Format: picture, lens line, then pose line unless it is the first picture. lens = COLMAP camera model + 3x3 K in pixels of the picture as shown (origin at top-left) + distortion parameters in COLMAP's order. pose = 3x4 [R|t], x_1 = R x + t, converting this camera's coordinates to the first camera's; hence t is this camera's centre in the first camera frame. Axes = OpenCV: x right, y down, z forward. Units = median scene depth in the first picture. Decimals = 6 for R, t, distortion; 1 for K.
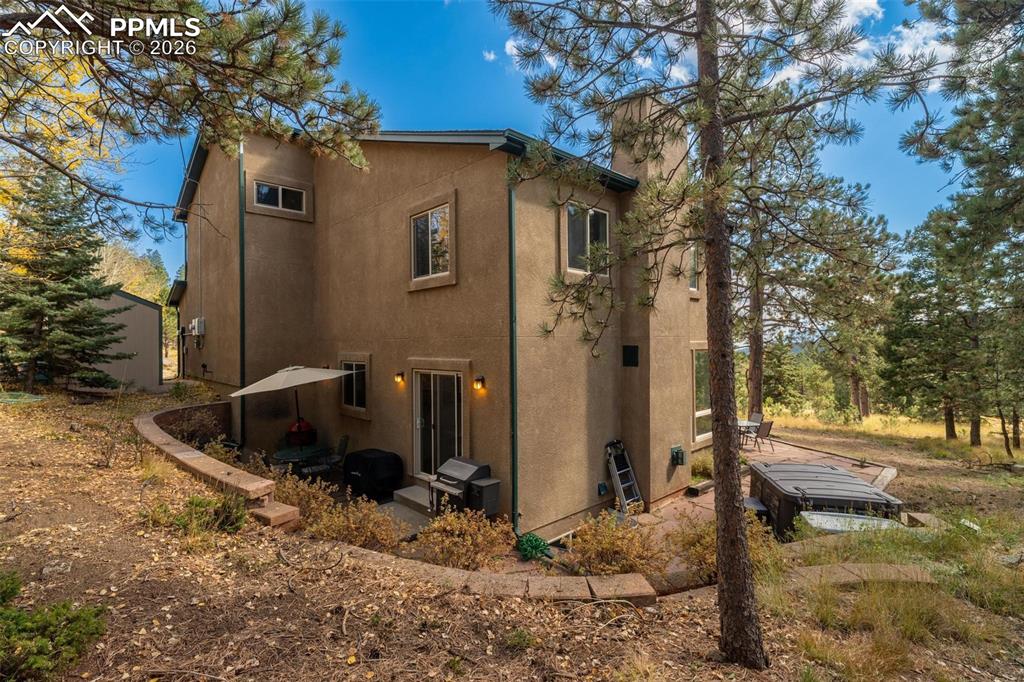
lens RADIAL K [[494.3, 0, 513.3], [0, 494.3, 335.2], [0, 0, 1]] dist [-0.003329, -0.000375]
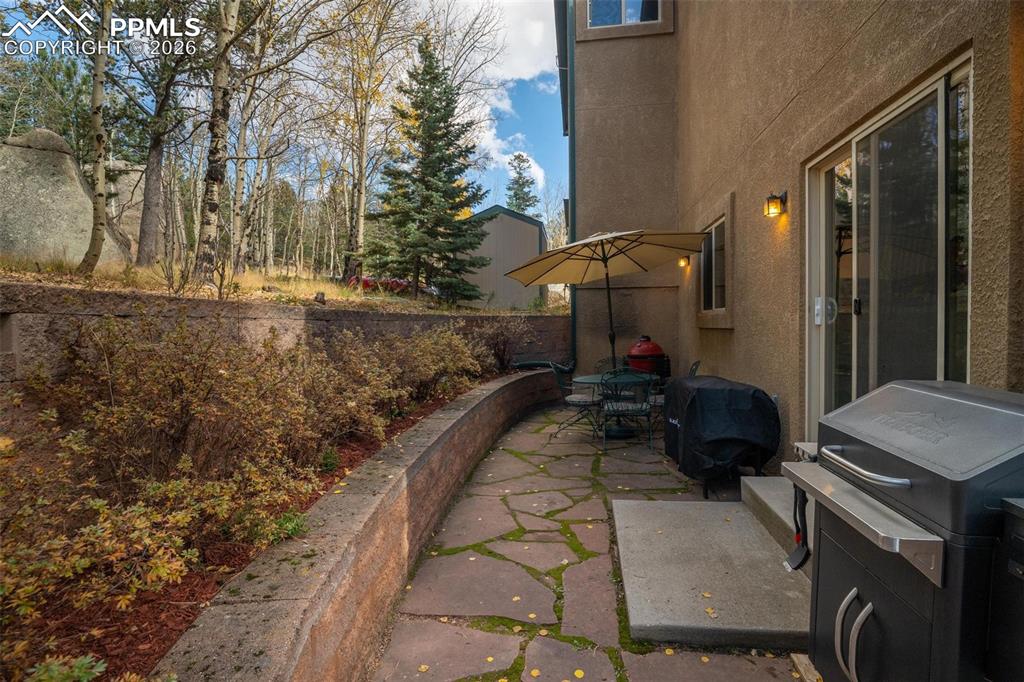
lens RADIAL K [[494.3, 0, 513.3], [0, 494.3, 335.2], [0, 0, 1]] dist [-0.003329, -0.000375]
pose [[0.621985, 0.016294, -0.782860, -0.049286], [0.015232, 0.999343, 0.032902, 0.190630], [0.782881, -0.032389, 0.621328, 0.628643]]
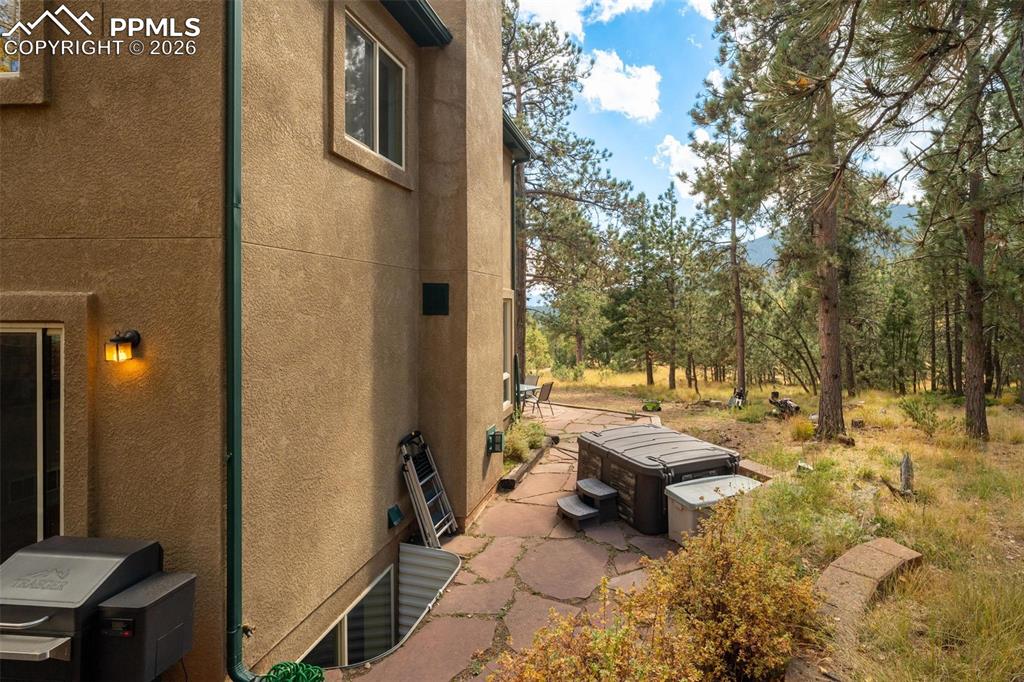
lens RADIAL K [[507.8, 0, 602.5], [0, 507.8, 307.3], [0, 0, 1]] dist [-0.002539, -0.001003]
pose [[0.742483, 0.009495, 0.669797, -0.049503], [-0.014022, 0.999901, 0.001370, 0.050451], [-0.669718, -0.010409, 0.742543, 0.369693]]
